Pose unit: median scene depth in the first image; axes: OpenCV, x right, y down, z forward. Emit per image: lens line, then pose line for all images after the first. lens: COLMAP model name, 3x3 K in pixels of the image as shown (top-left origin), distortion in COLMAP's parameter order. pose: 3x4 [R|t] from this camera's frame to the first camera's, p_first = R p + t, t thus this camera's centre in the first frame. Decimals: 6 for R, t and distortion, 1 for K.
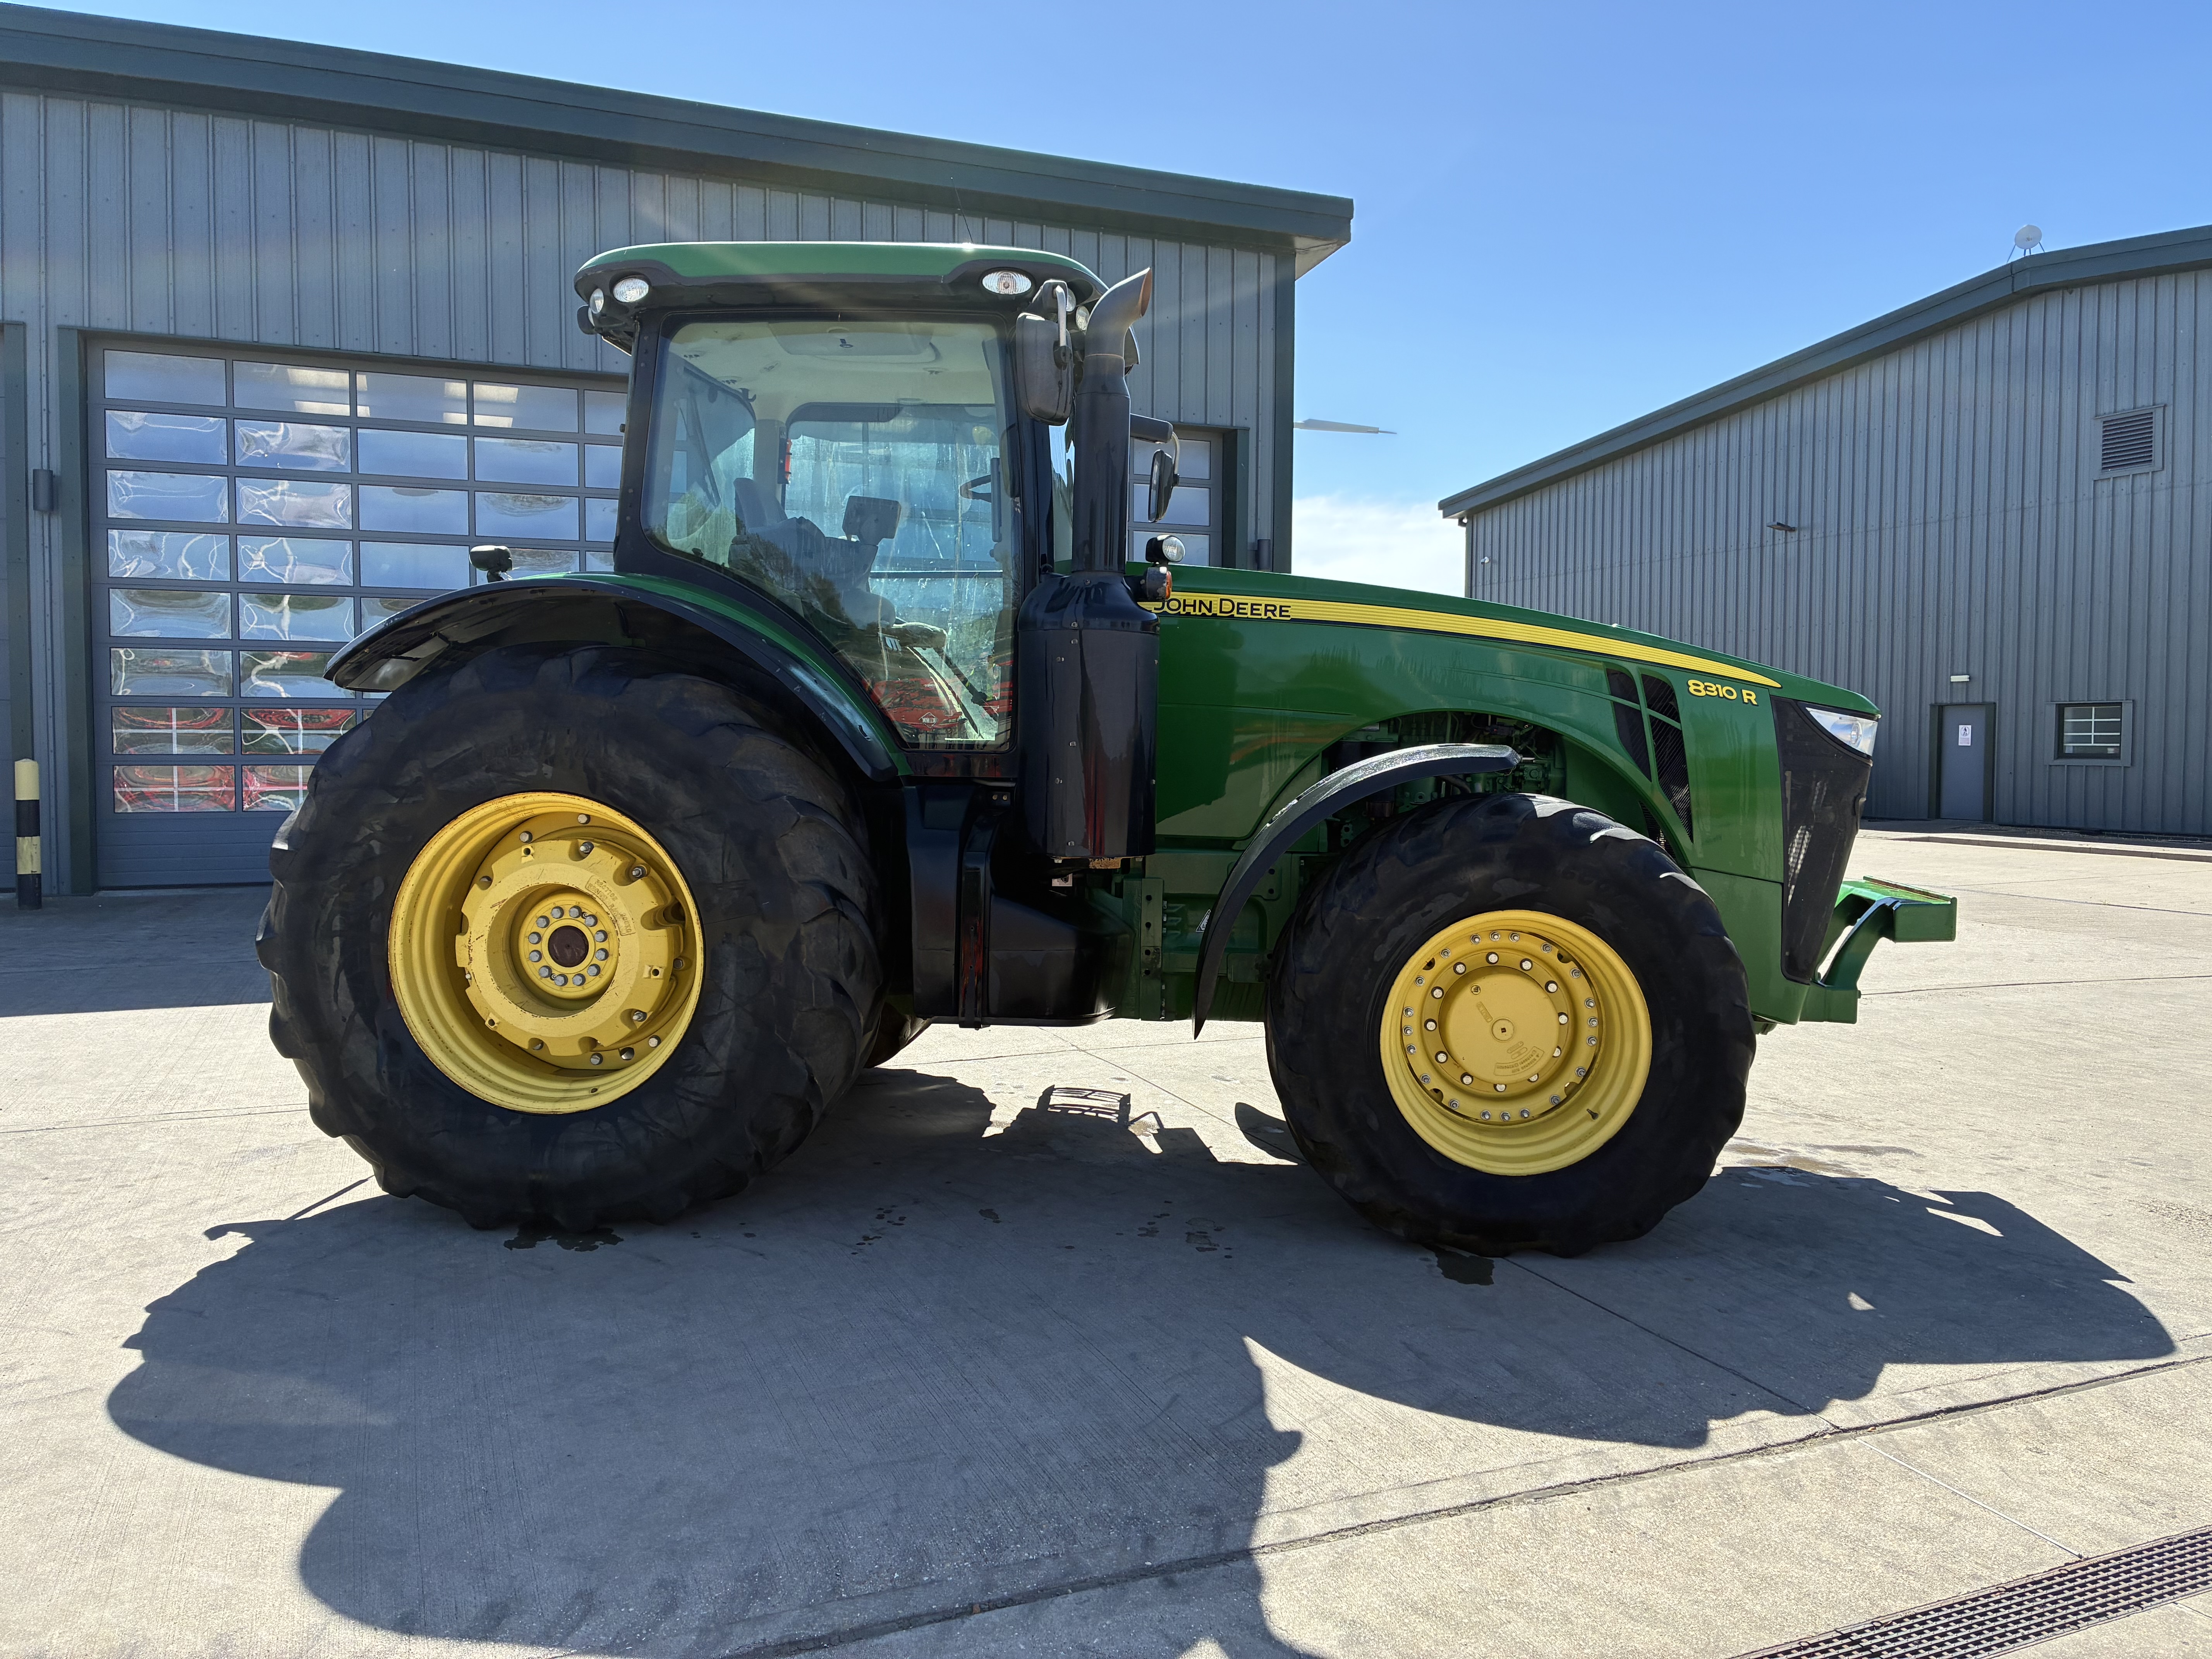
lens RADIAL K [[1679.7, 0, 1127.9], [0, 1679.7, 821.8], [0, 0, 1]] dist [0.045535, -0.055510]
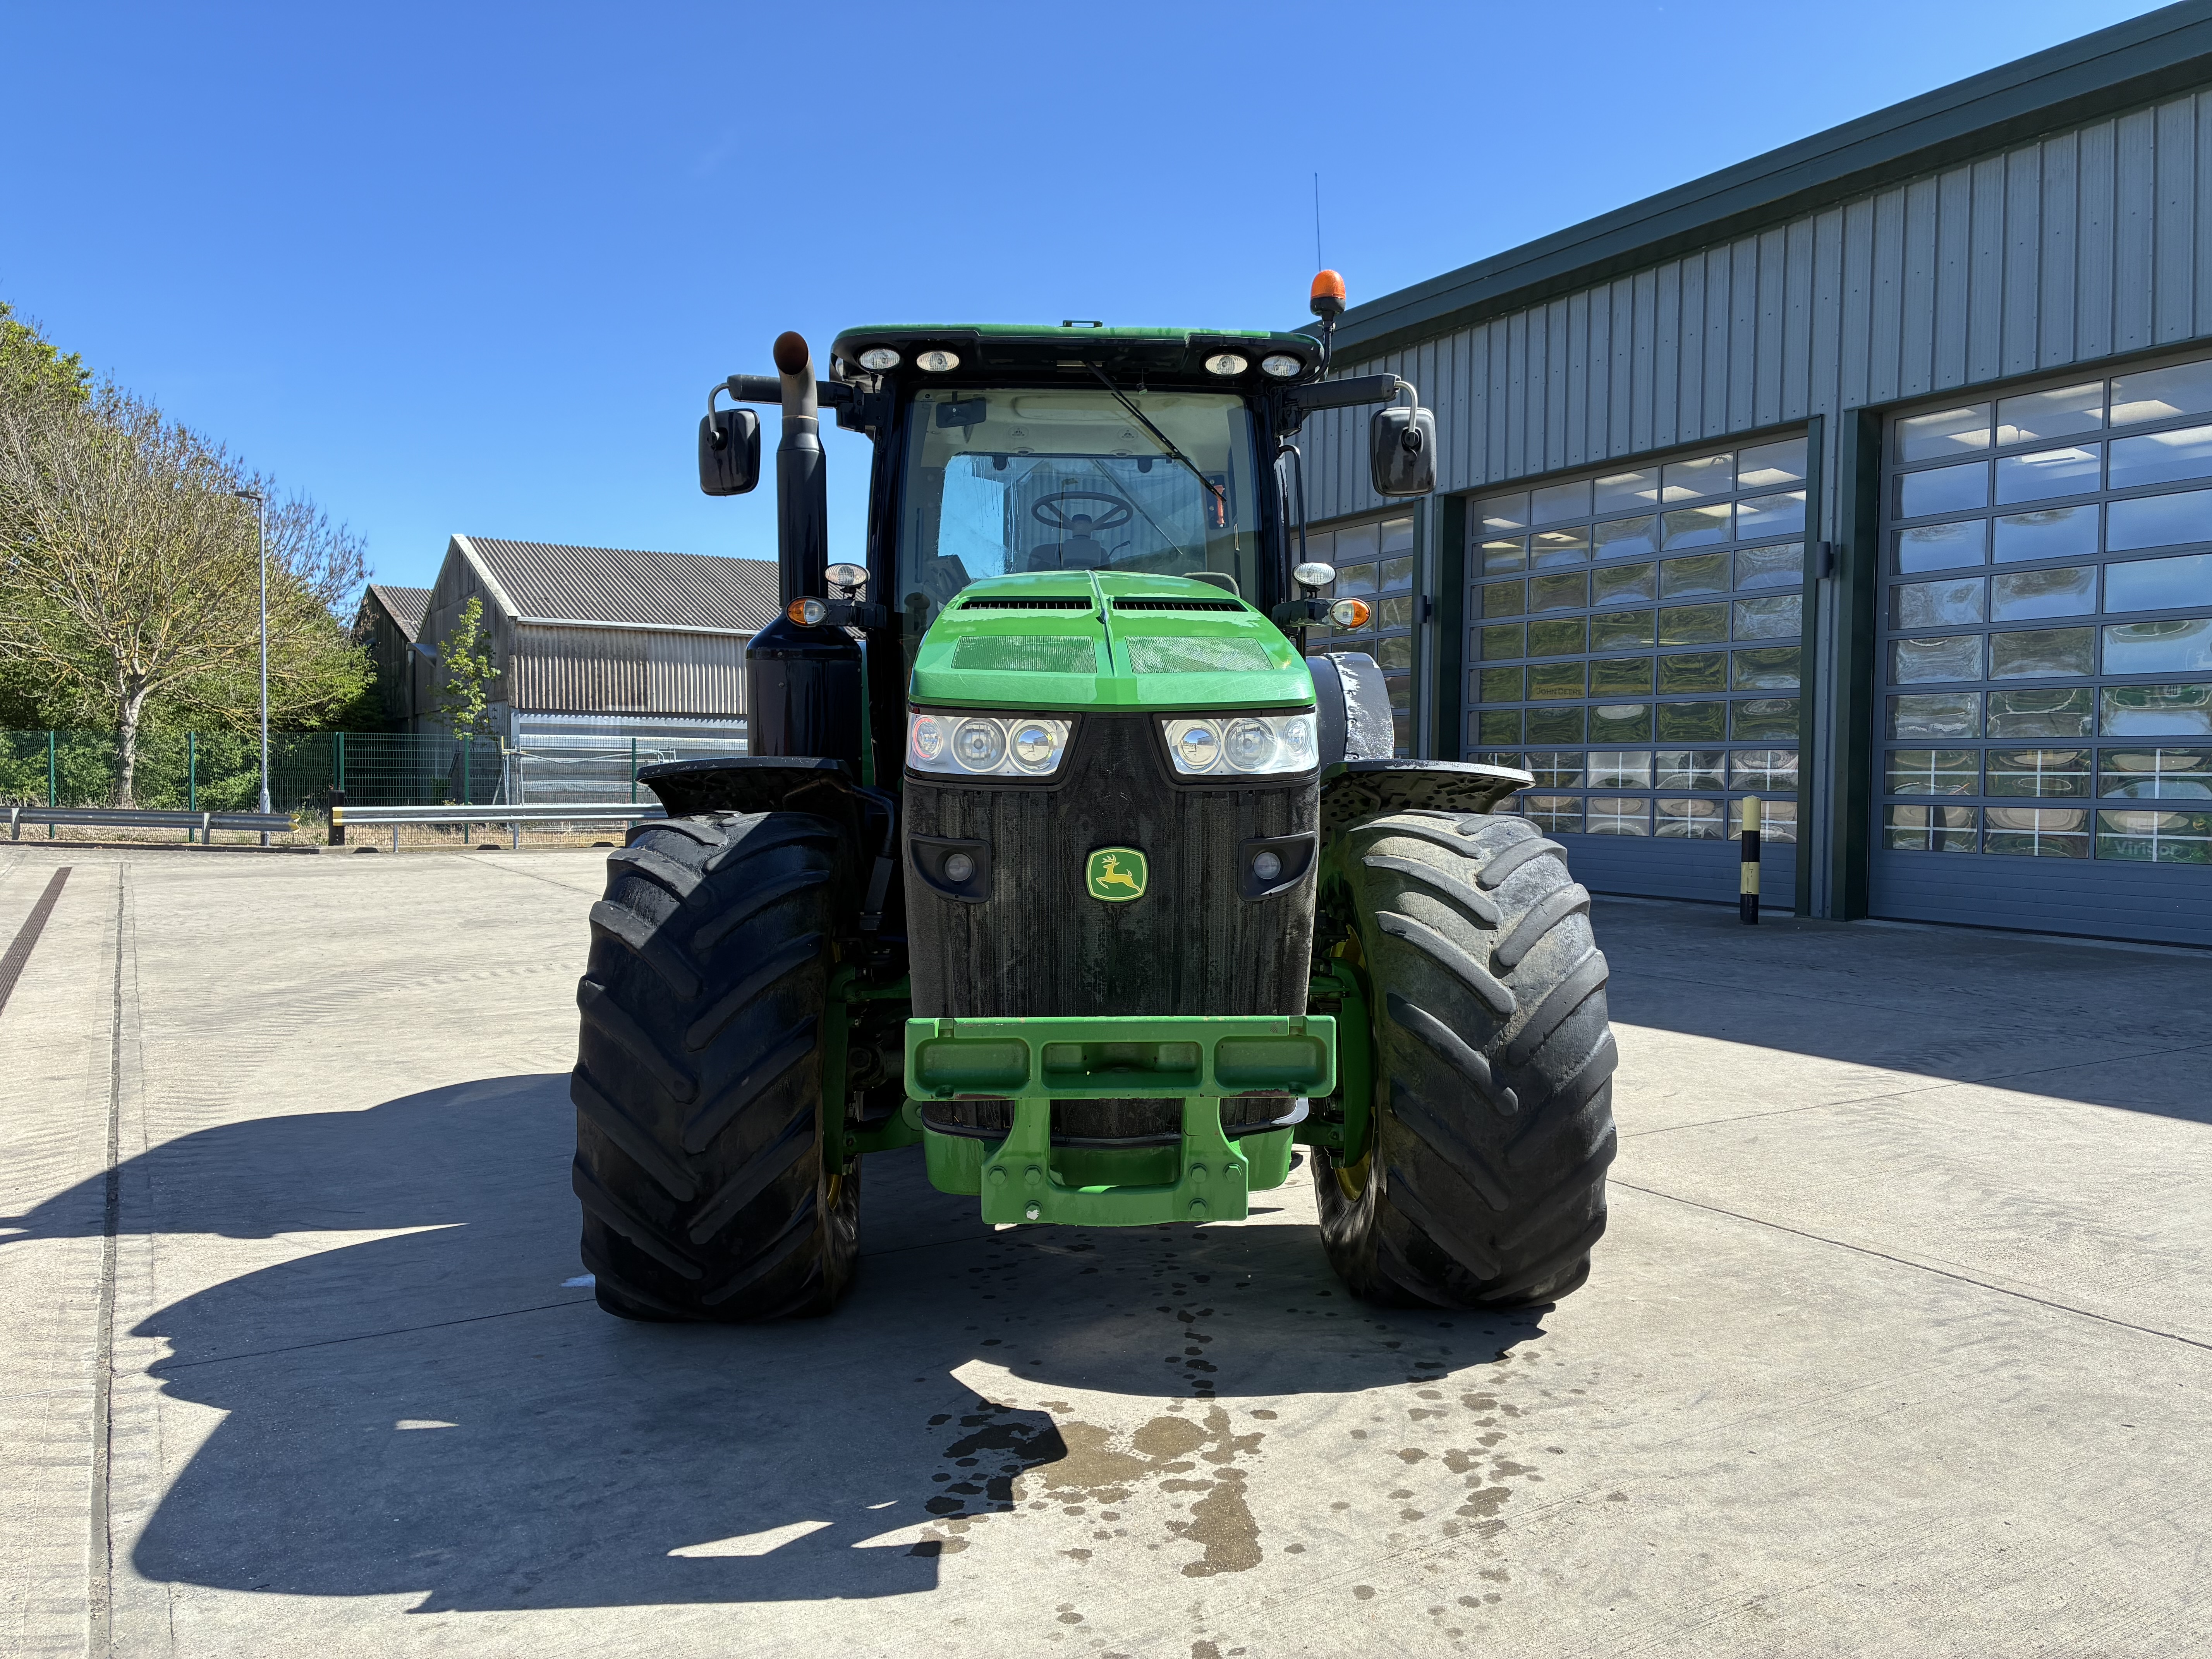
lens RADIAL K [[1679.7, 0, 1127.9], [0, 1679.7, 821.8], [0, 0, 1]] dist [0.045535, -0.055510]
pose [[0.134649, 0.026194, -0.990547, 1.199393], [-0.058349, 0.998125, 0.018463, -0.041254], [0.989174, 0.055312, 0.135925, 1.128360]]
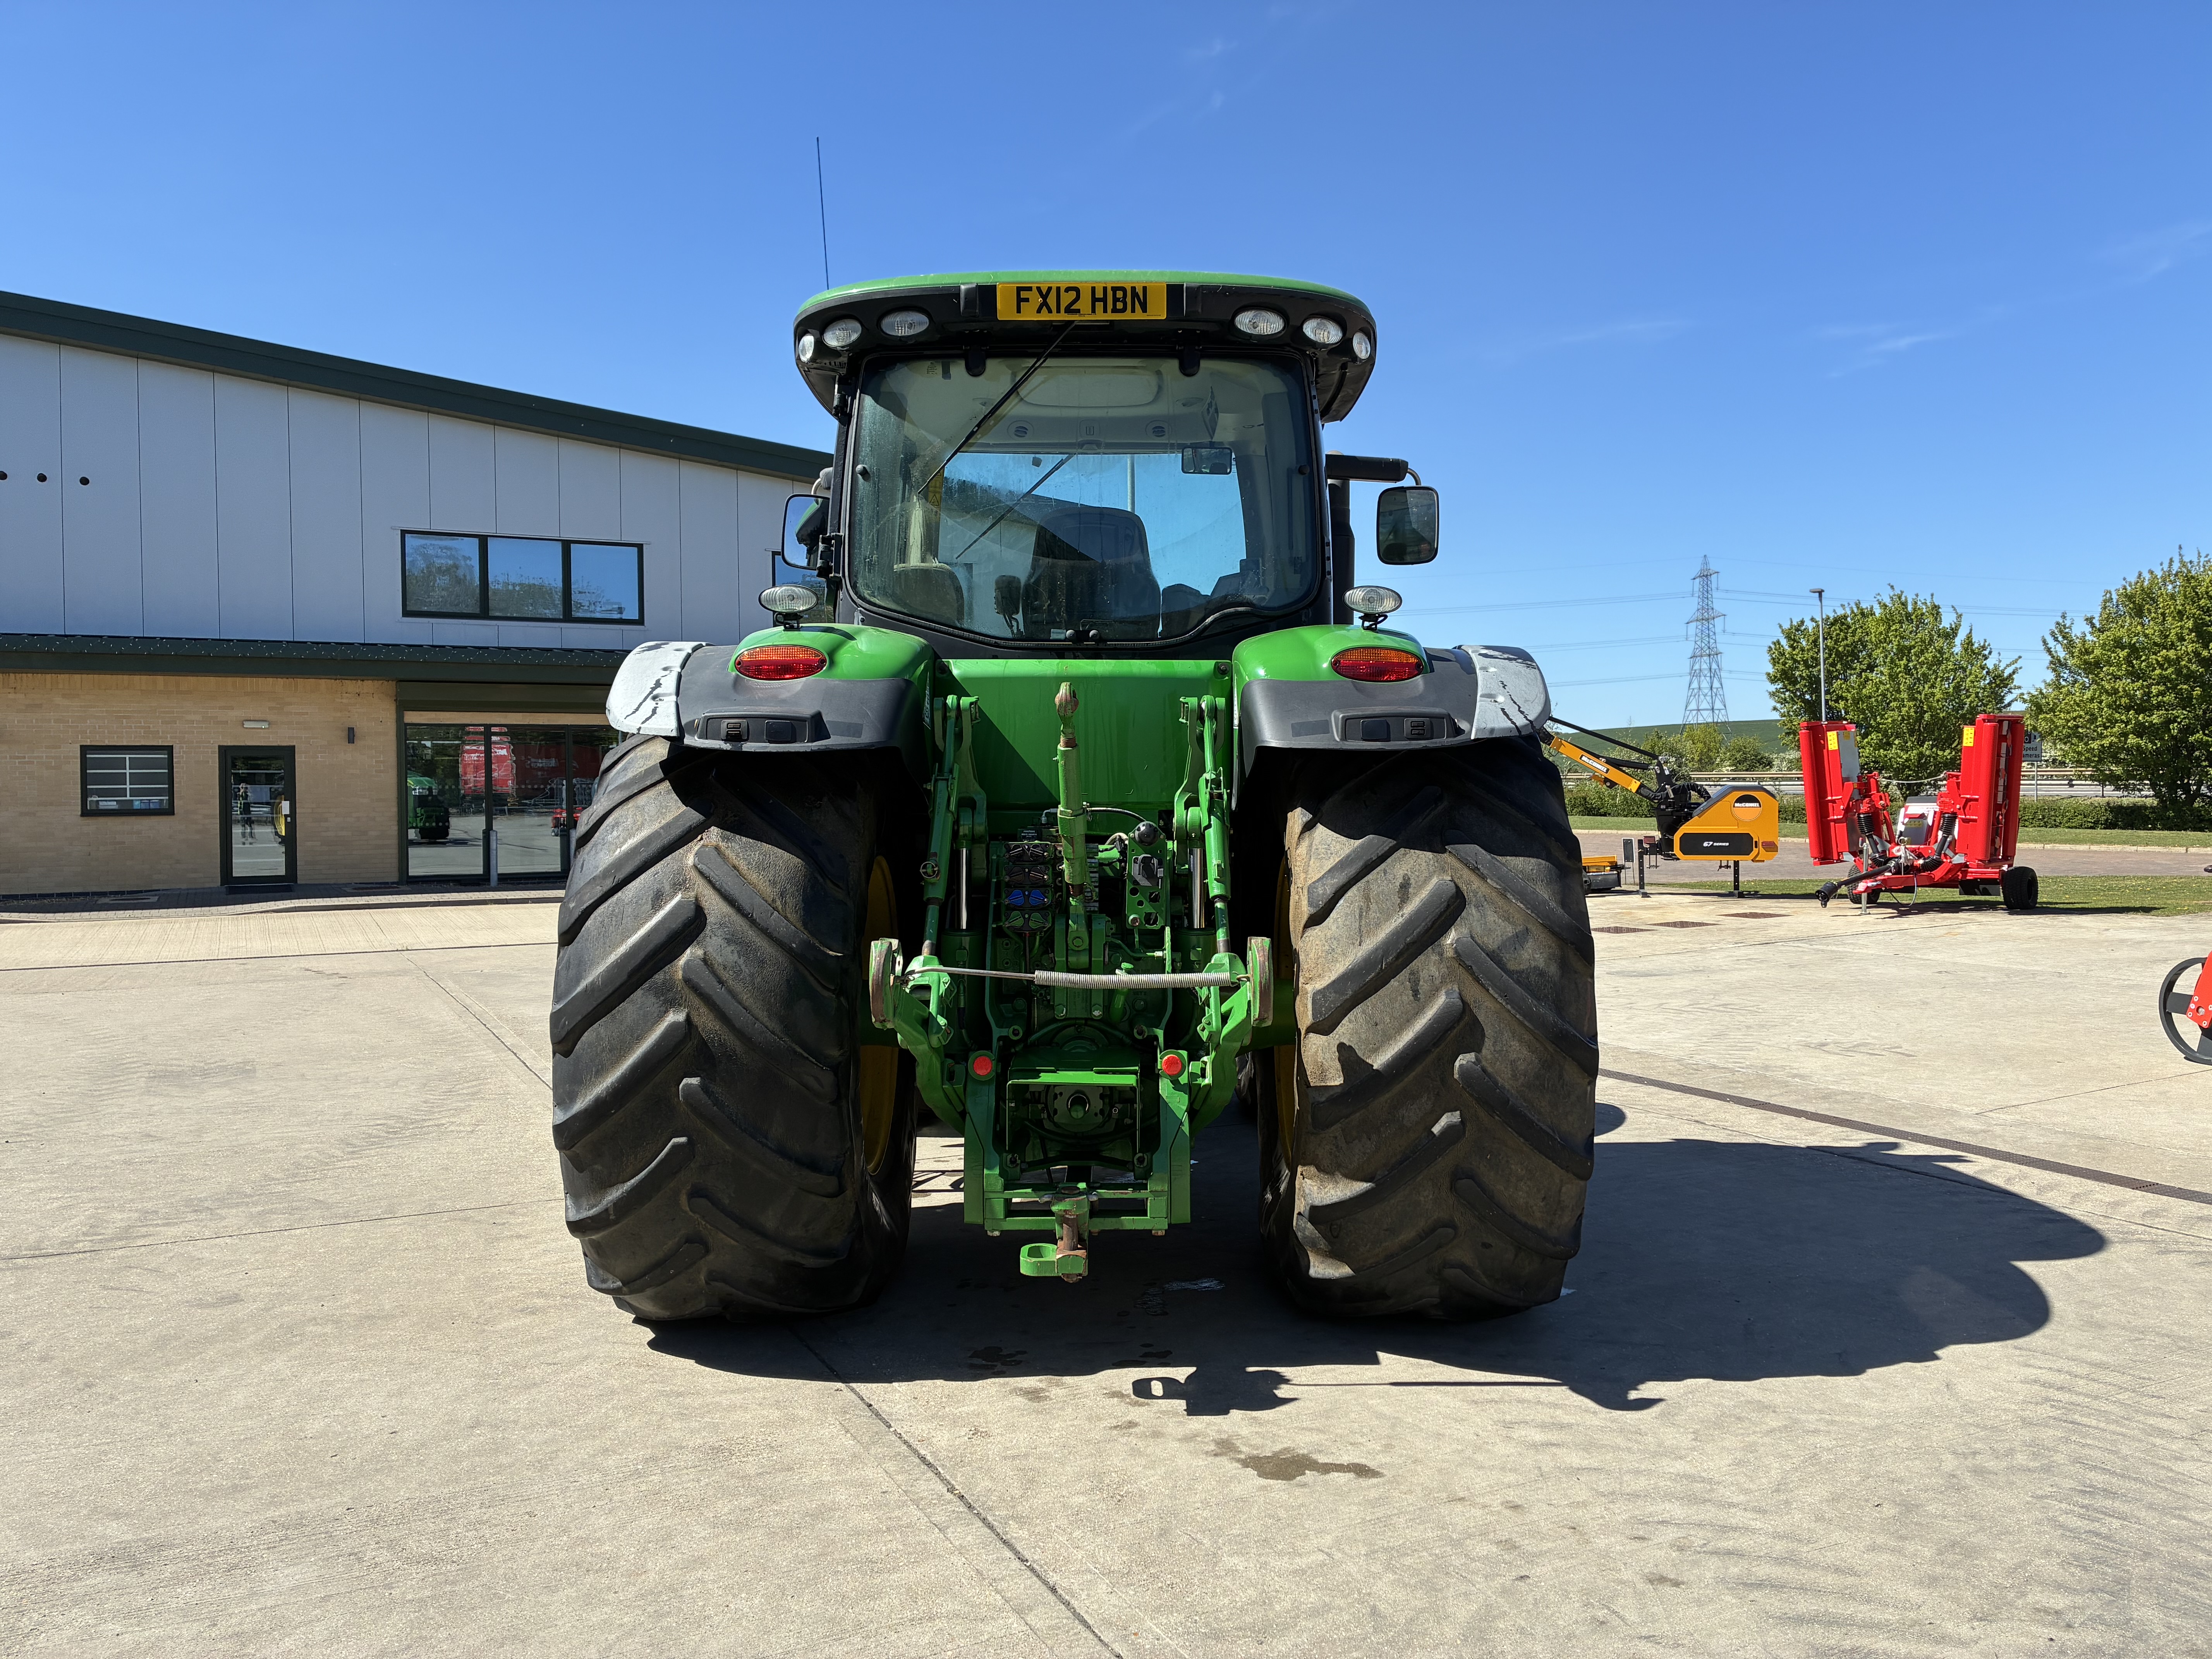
lens RADIAL K [[1679.7, 0, 1127.9], [0, 1679.7, 821.8], [0, 0, 1]] dist [0.045535, -0.055510]
pose [[-0.080886, -0.025269, 0.996403, -1.377577], [0.057515, 0.997895, 0.029976, -0.083902], [-0.995063, 0.059733, -0.079262, 1.339380]]
